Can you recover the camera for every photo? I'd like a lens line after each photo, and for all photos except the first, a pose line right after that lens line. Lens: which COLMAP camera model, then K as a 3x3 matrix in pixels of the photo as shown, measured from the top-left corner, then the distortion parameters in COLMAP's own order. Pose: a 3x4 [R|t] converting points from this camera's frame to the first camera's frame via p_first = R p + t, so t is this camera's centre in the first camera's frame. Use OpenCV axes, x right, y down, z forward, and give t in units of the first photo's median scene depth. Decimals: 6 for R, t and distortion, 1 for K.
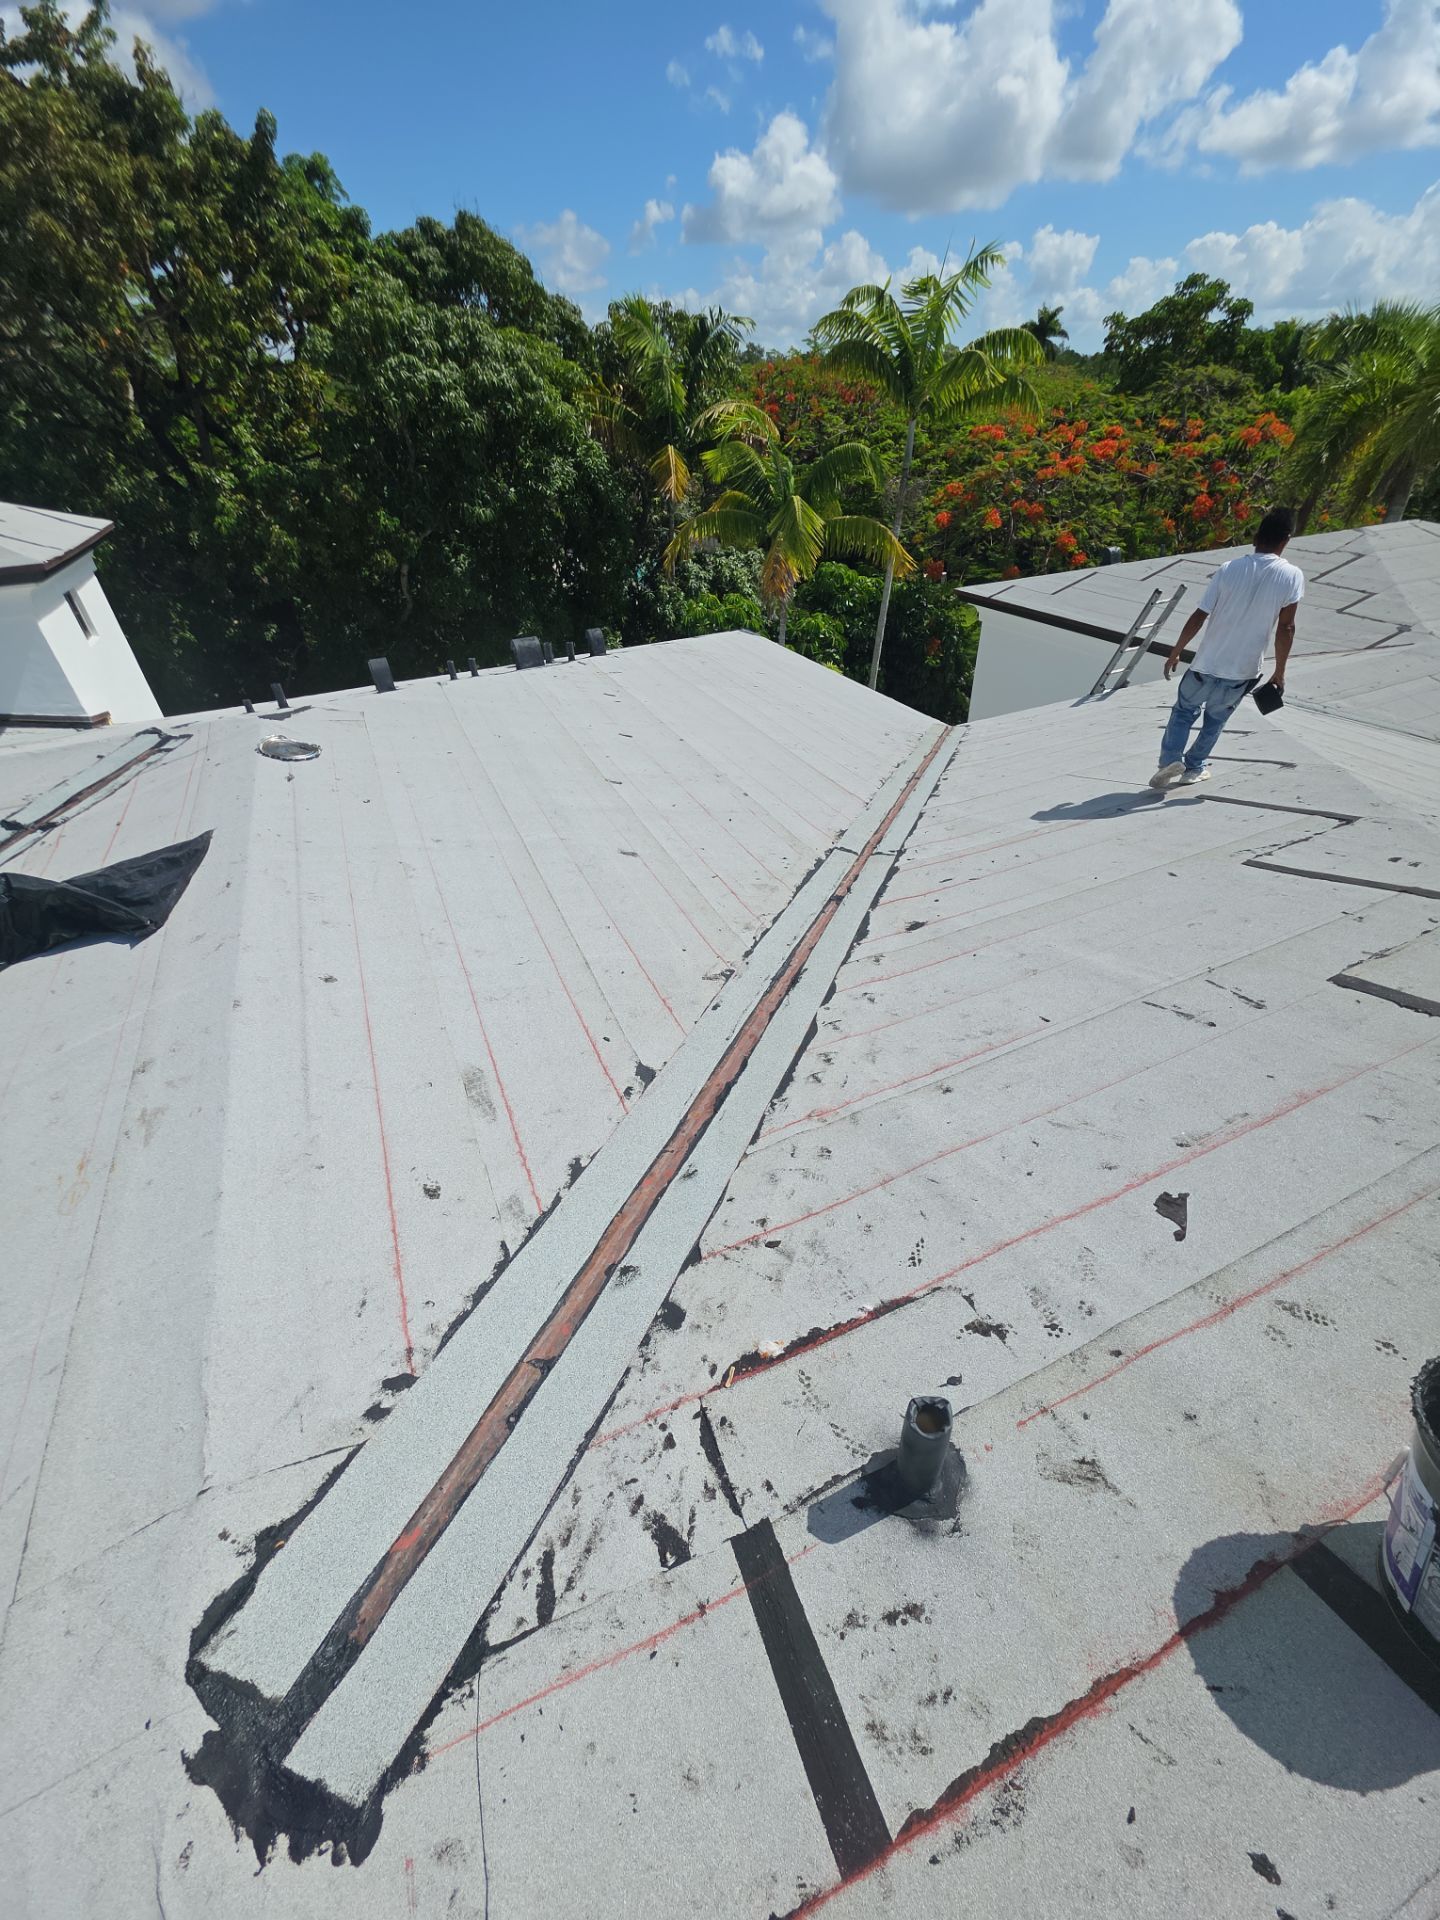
lens RADIAL K [[755.2, 0, 763.6], [0, 755.2, 988.8], [0, 0, 1]] dist [-0.000395, -0.004368]
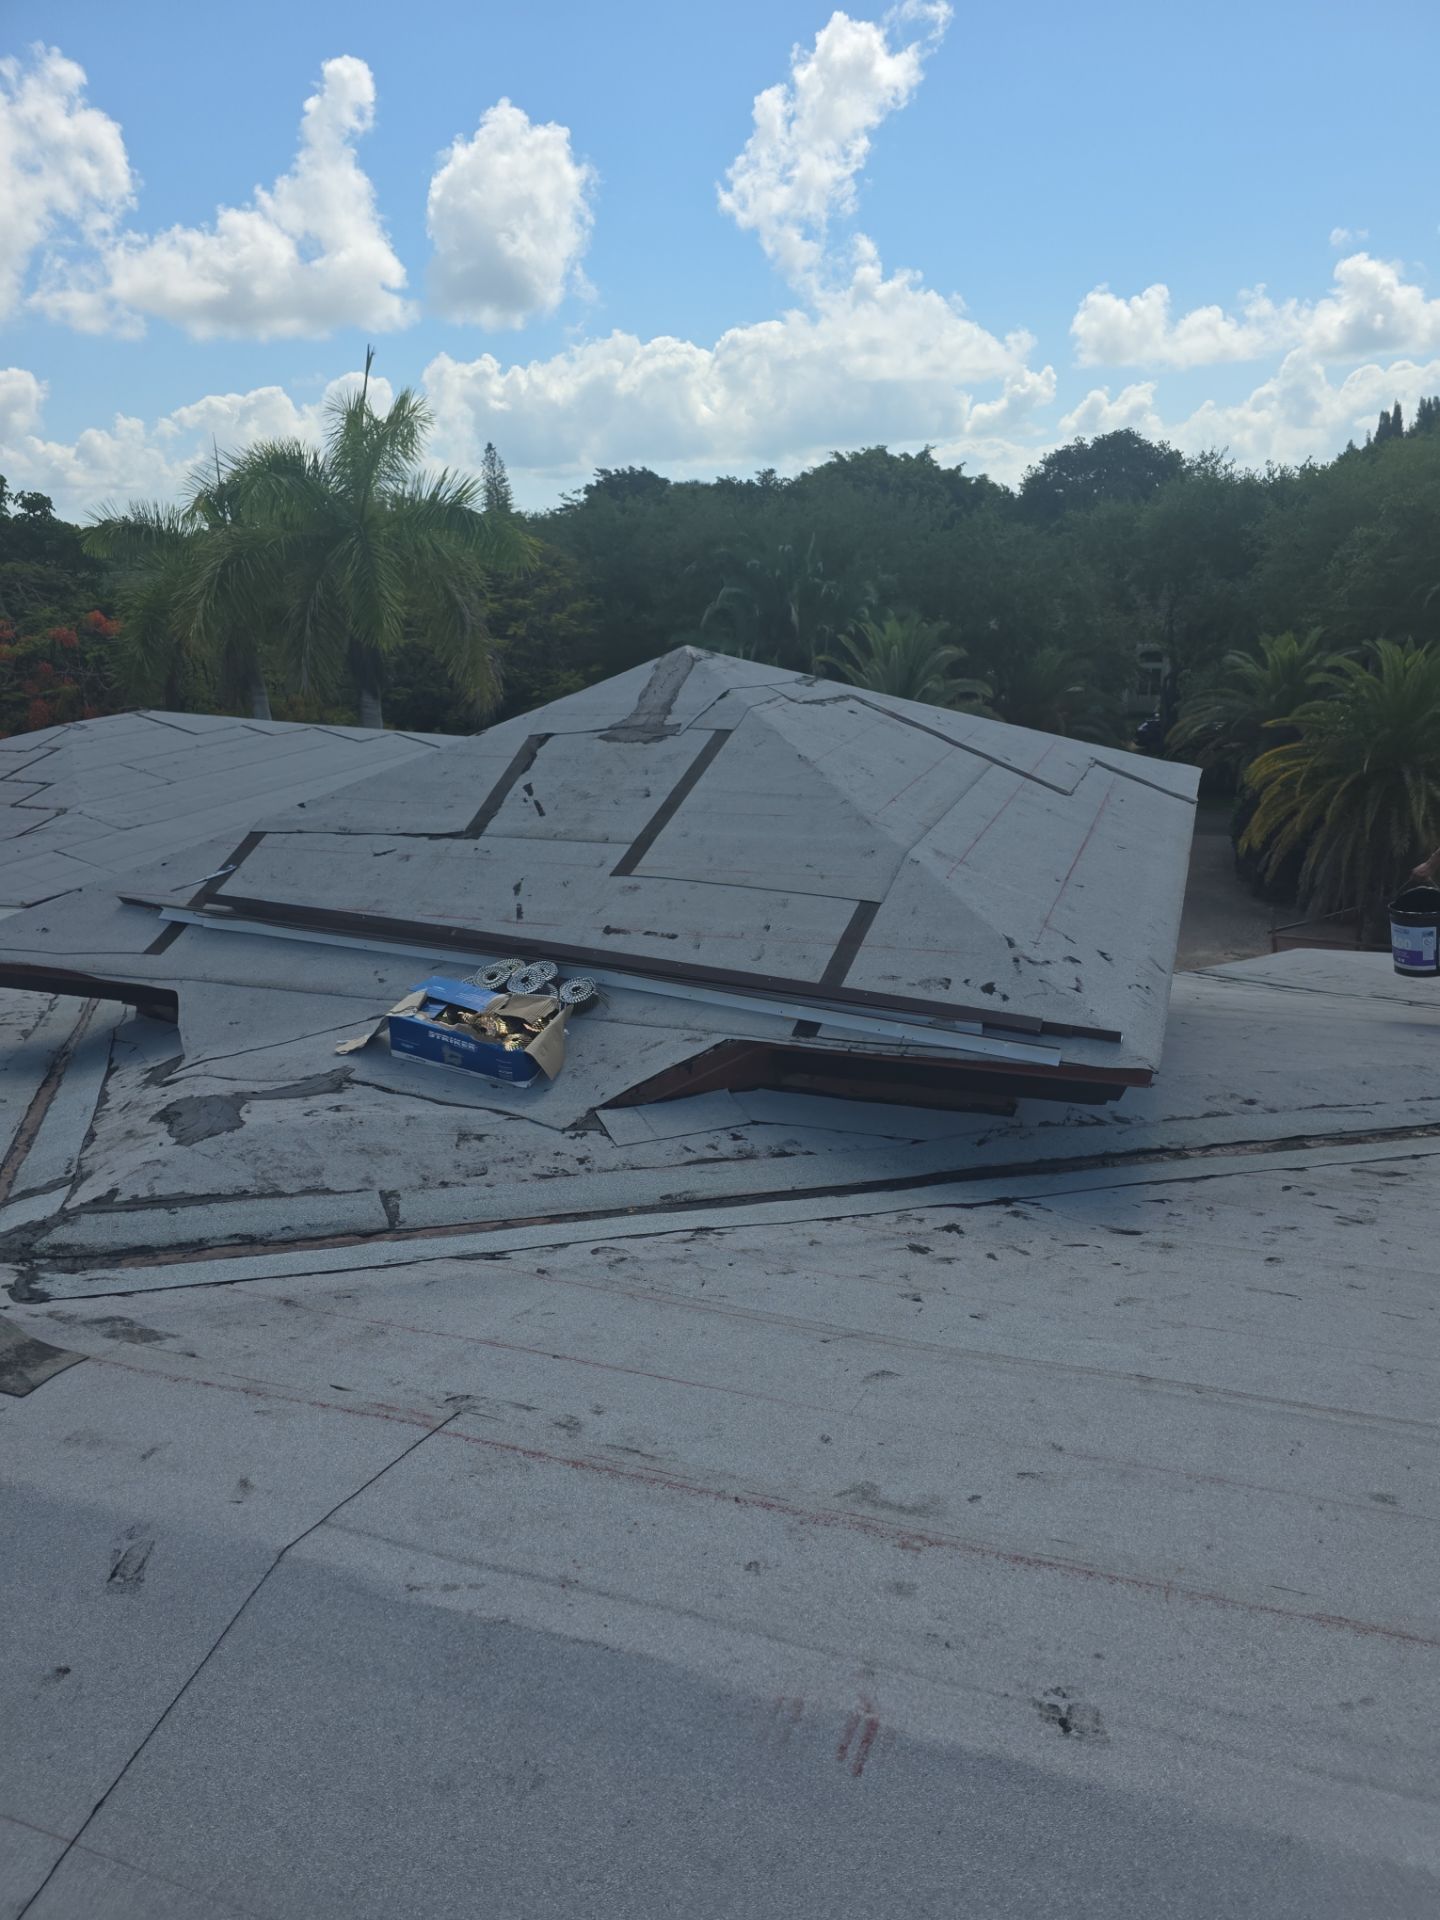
lens RADIAL K [[1249.2, 0, 752.3], [0, 1249.2, 1002.6], [0, 0, 1]] dist [0.063907, -0.057382]
pose [[0.724496, -0.238224, 0.646804, 0.749449], [0.440969, 0.881409, -0.169307, 0.711232], [-0.529766, 0.407883, 0.743626, -1.014865]]
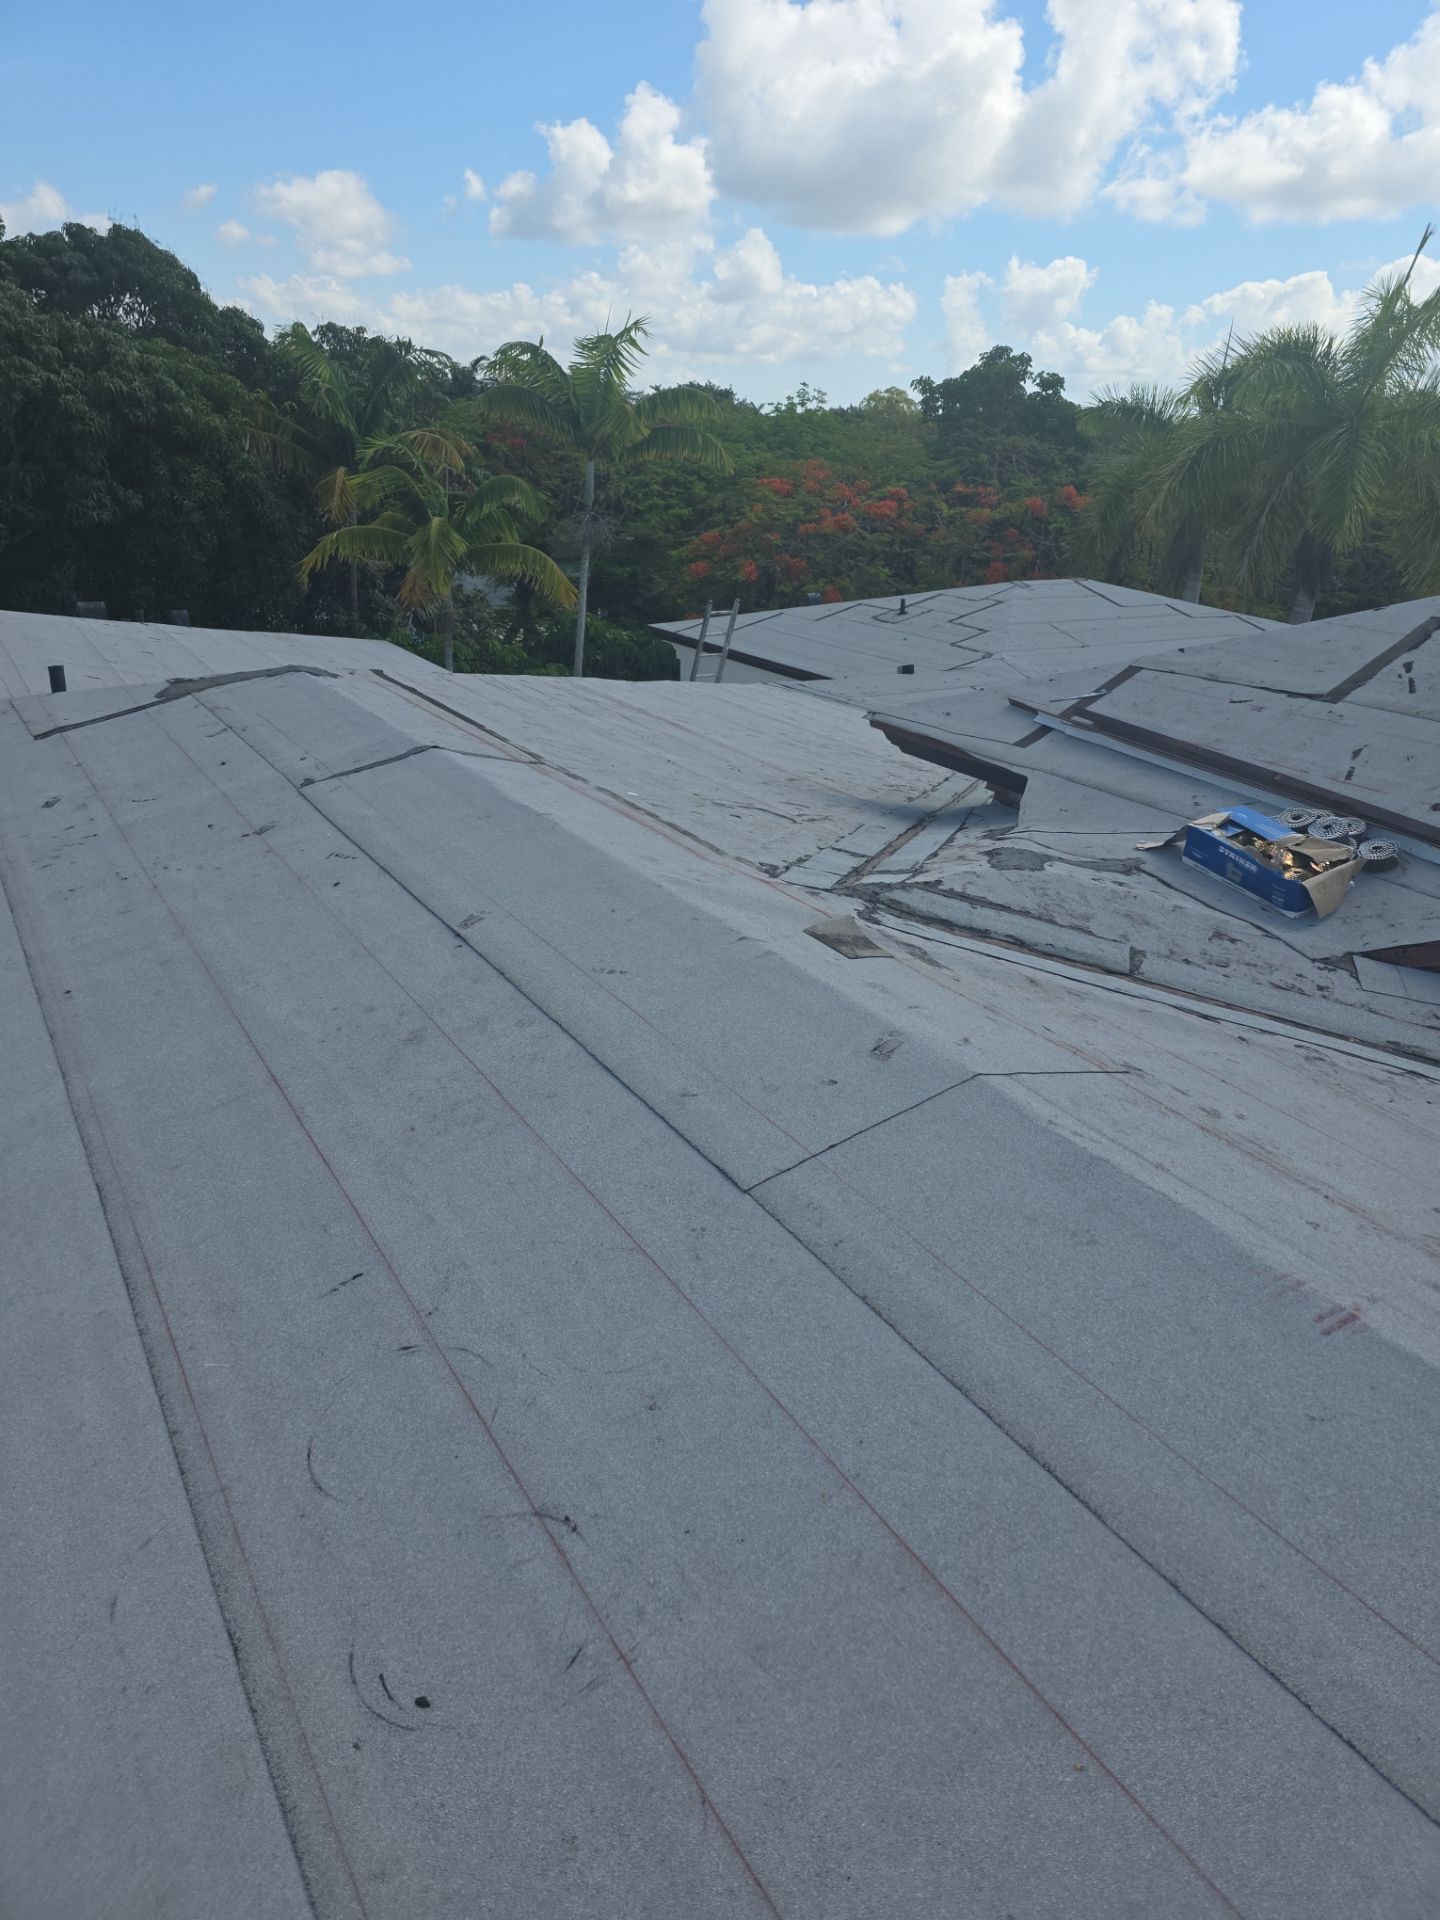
lens RADIAL K [[1369.9, 0, 789.4], [0, 1369.9, 899.3], [0, 0, 1]] dist [0.076683, -0.074414]
pose [[0.992651, 0.027578, 0.117825, 0.686894], [0.013885, 0.941298, -0.337291, 0.911485], [-0.120210, 0.336448, 0.933998, -1.202301]]
